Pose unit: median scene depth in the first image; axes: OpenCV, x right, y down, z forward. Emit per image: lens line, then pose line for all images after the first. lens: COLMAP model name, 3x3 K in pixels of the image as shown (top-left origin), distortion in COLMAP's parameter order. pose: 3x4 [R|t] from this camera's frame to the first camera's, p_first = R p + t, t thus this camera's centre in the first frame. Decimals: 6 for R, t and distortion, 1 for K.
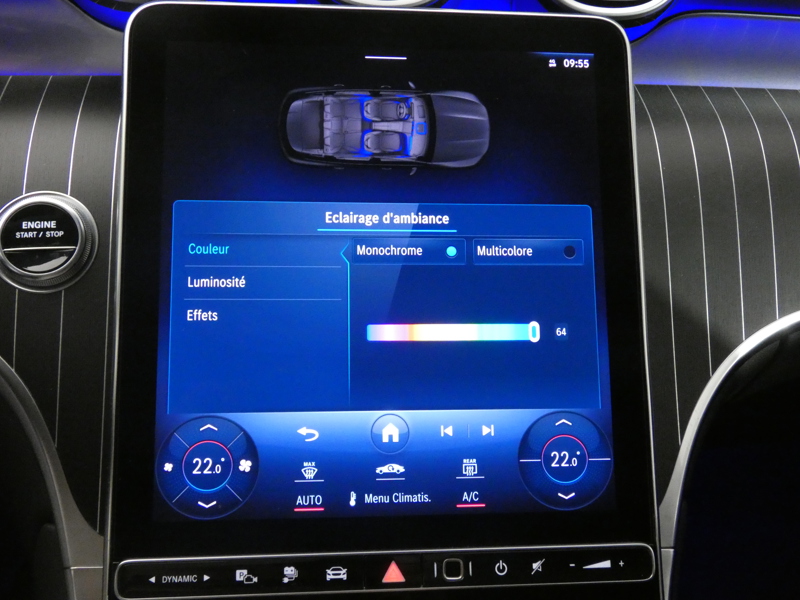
lens RADIAL K [[850.1, 0, 400.0], [0, 850.1, 300.0], [0, 0, 1]] dist [0.001604, -0.006452]
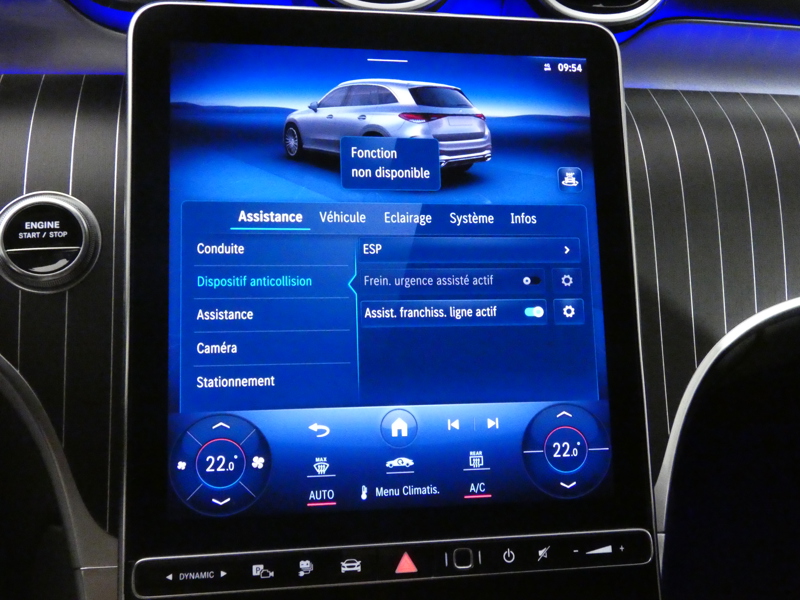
lens RADIAL K [[850.1, 0, 400.0], [0, 850.1, 300.0], [0, 0, 1]] dist [0.001604, -0.006452]
pose [[0.997625, -0.008837, 0.068307, -0.078935], [0.008676, 0.999959, 0.002649, 0.000159], [-0.068328, -0.002050, 0.997661, -0.021364]]
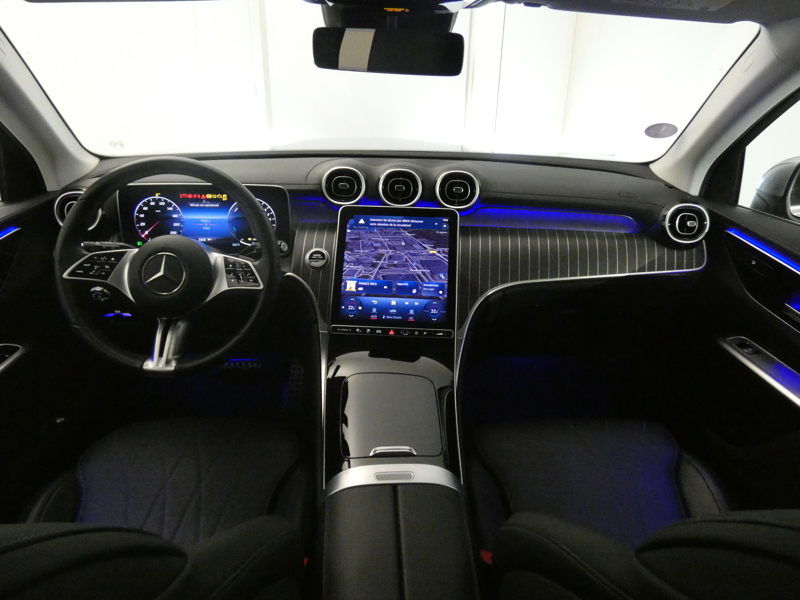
lens RADIAL K [[555.2, 0, 400.0], [0, 555.2, 300.0], [0, 0, 1]] dist [0.000651, 0.001944]
pose [[0.988403, 0.026538, -0.149519, 0.442351], [-0.045972, 0.990700, -0.128060, 0.501249], [0.144730, 0.133448, 0.980431, -1.760434]]
